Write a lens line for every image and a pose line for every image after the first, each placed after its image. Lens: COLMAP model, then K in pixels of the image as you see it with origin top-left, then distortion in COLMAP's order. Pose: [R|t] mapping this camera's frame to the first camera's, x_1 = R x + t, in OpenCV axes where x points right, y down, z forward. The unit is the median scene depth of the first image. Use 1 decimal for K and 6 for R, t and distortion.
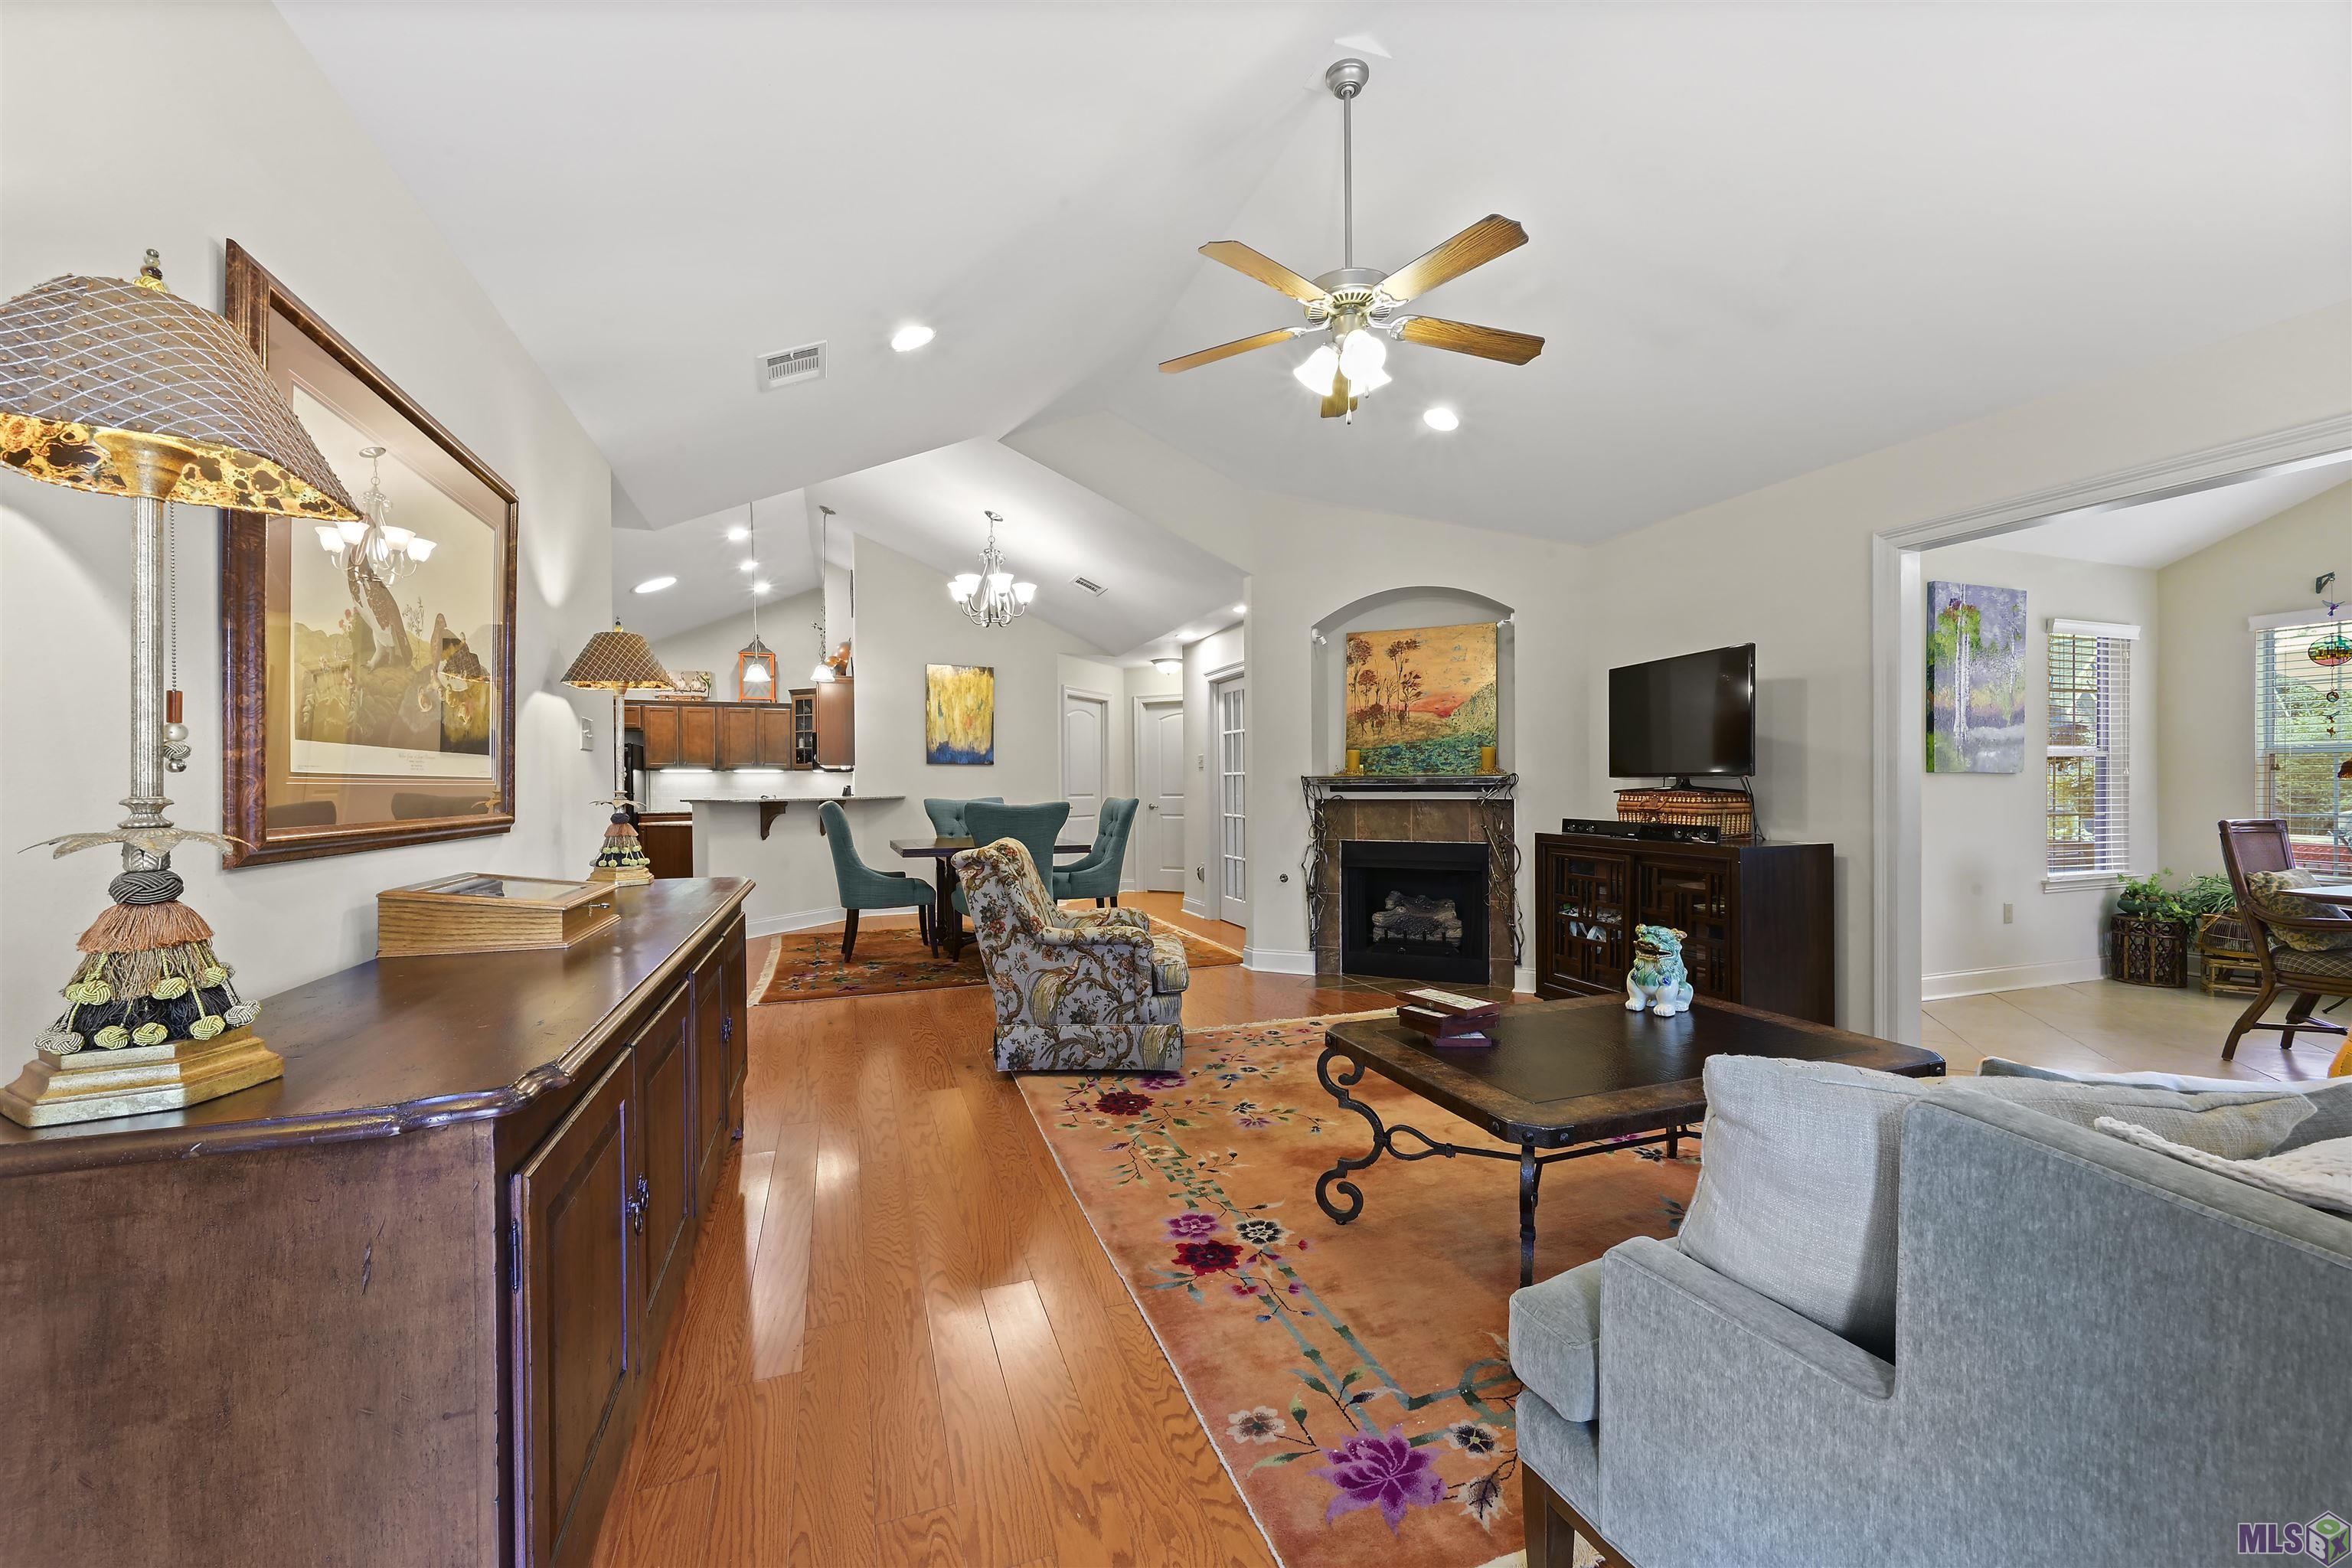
lens RADIAL K [[929.6, 0, 1176.0], [0, 929.6, 784.0], [0, 0, 1]] dist [0.000024, -0.000101]
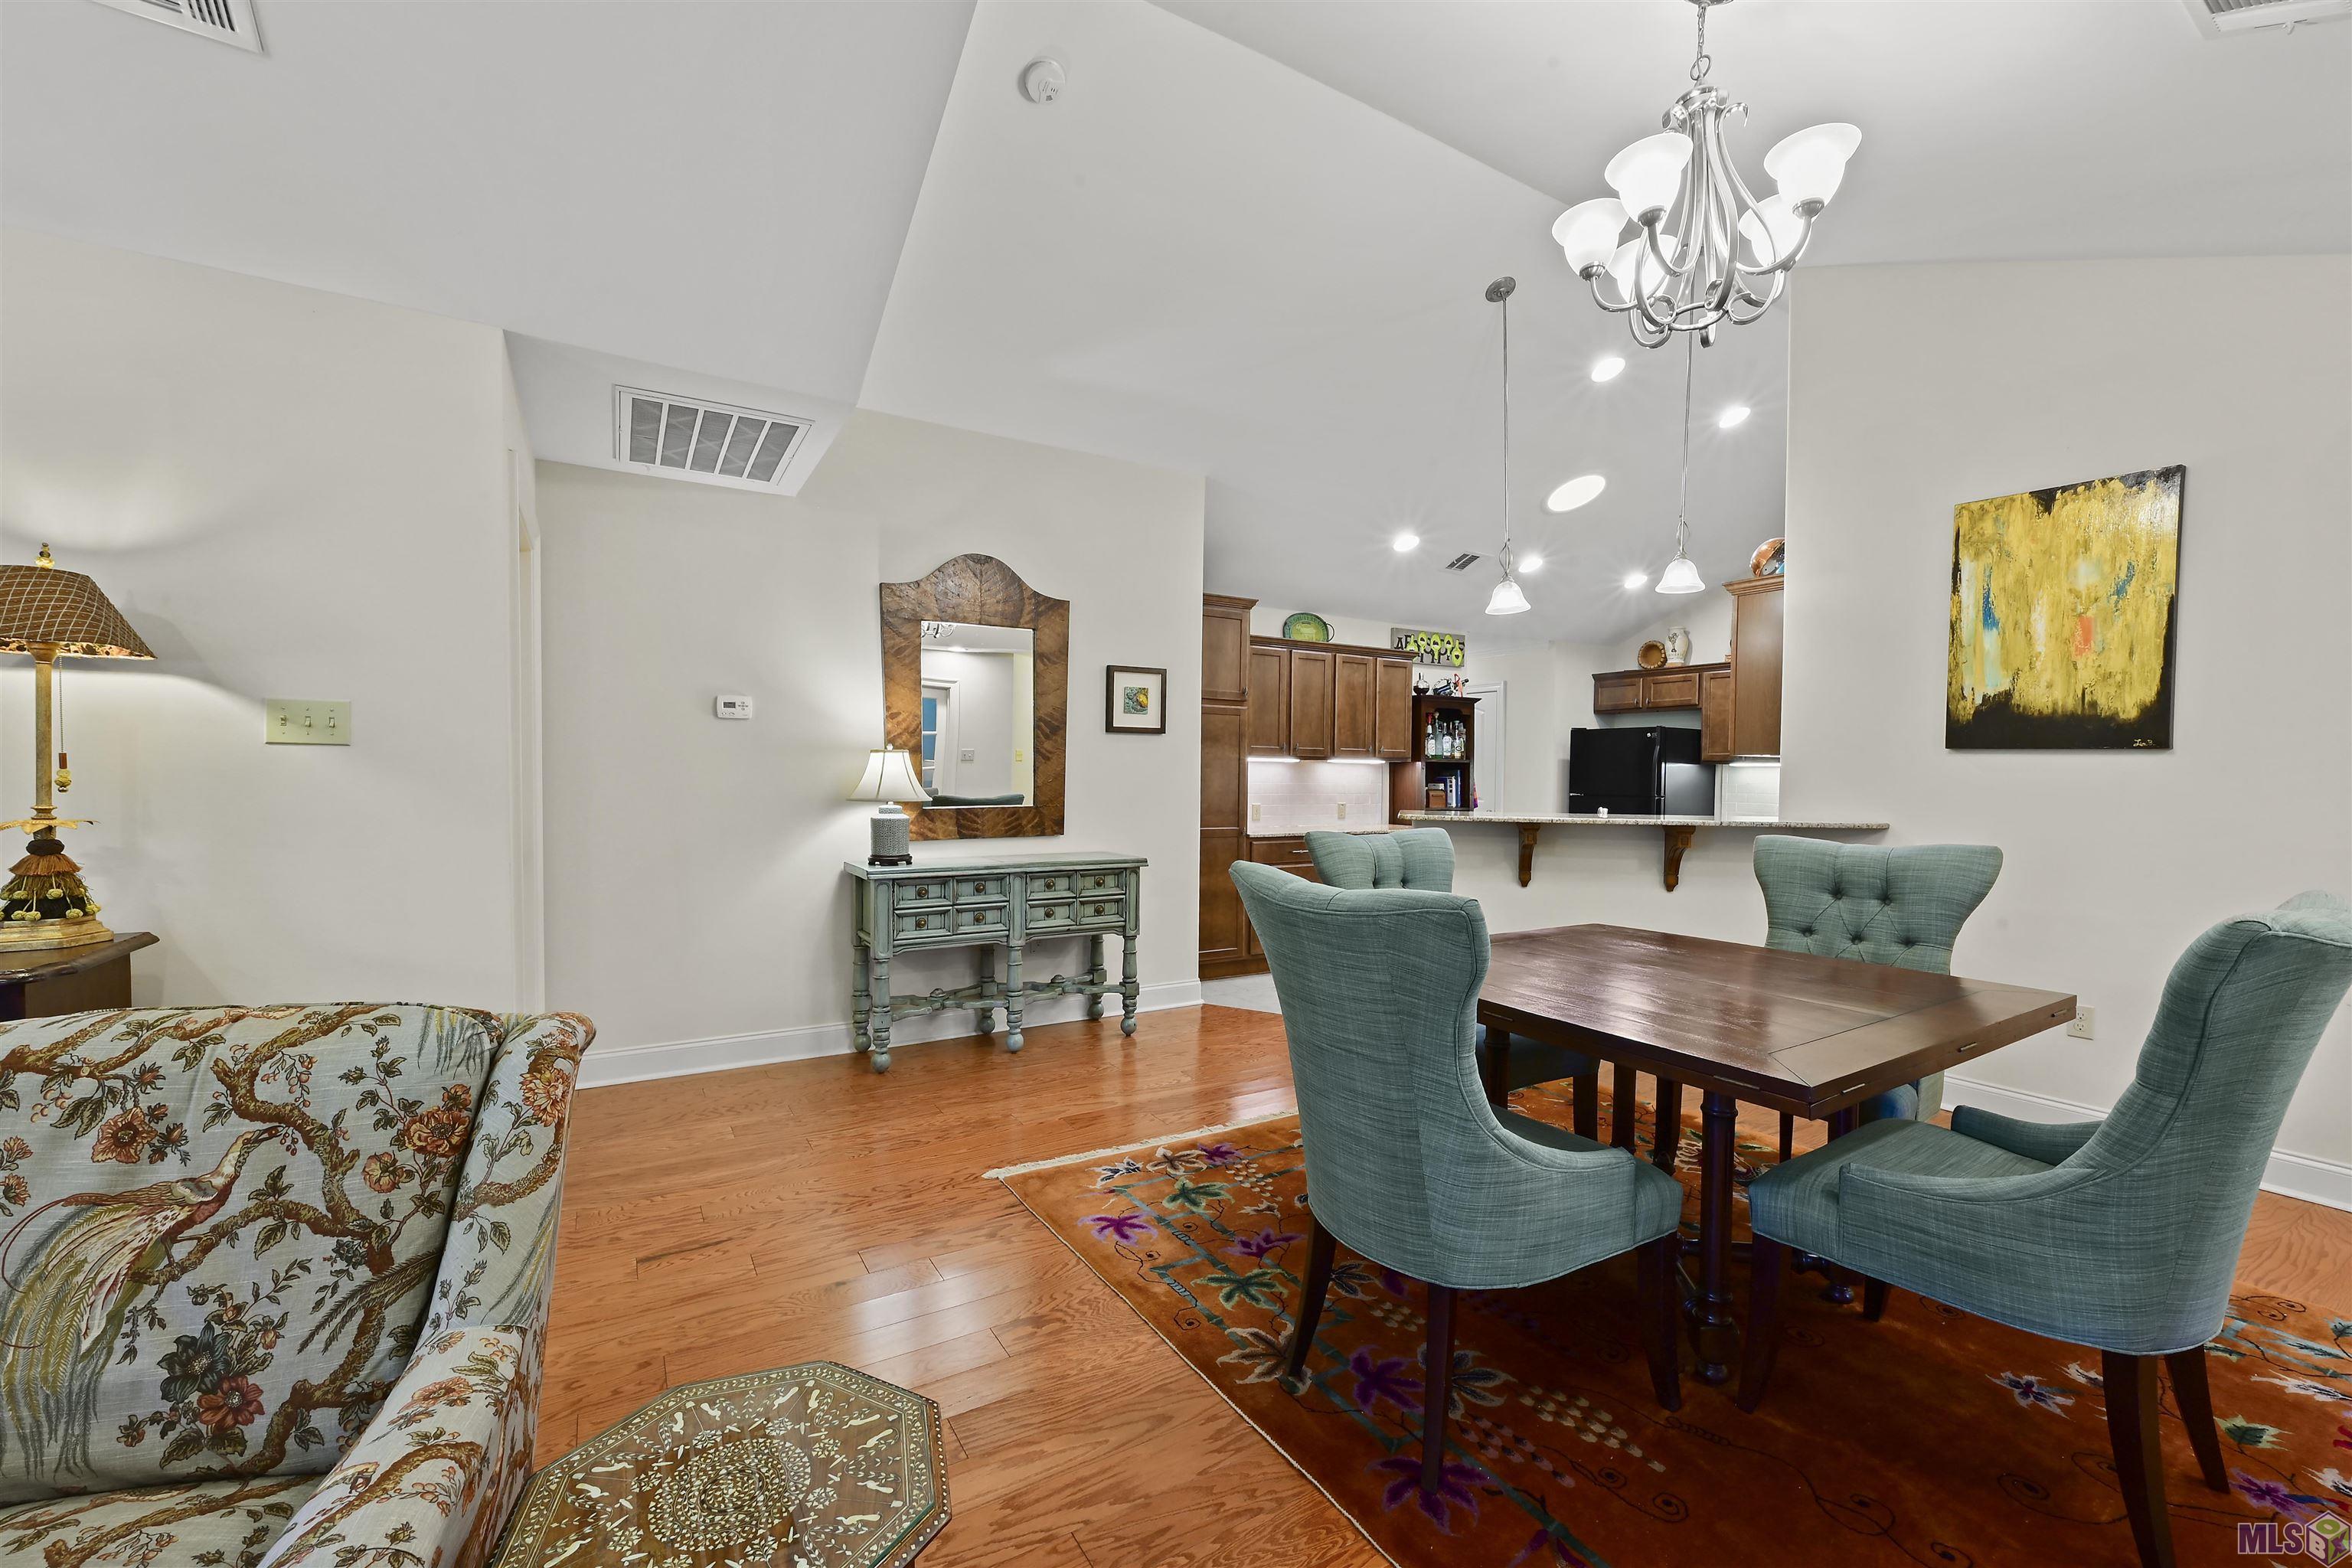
lens RADIAL K [[954.3, 0, 1174.7], [0, 954.3, 793.2], [0, 0, 1]] dist [-0.000724, 0.000042]
pose [[0.186376, 0.029224, -0.982044, 0.091507], [-0.010091, 0.999562, 0.027830, -0.011300], [0.982427, 0.004723, 0.186589, 0.626279]]
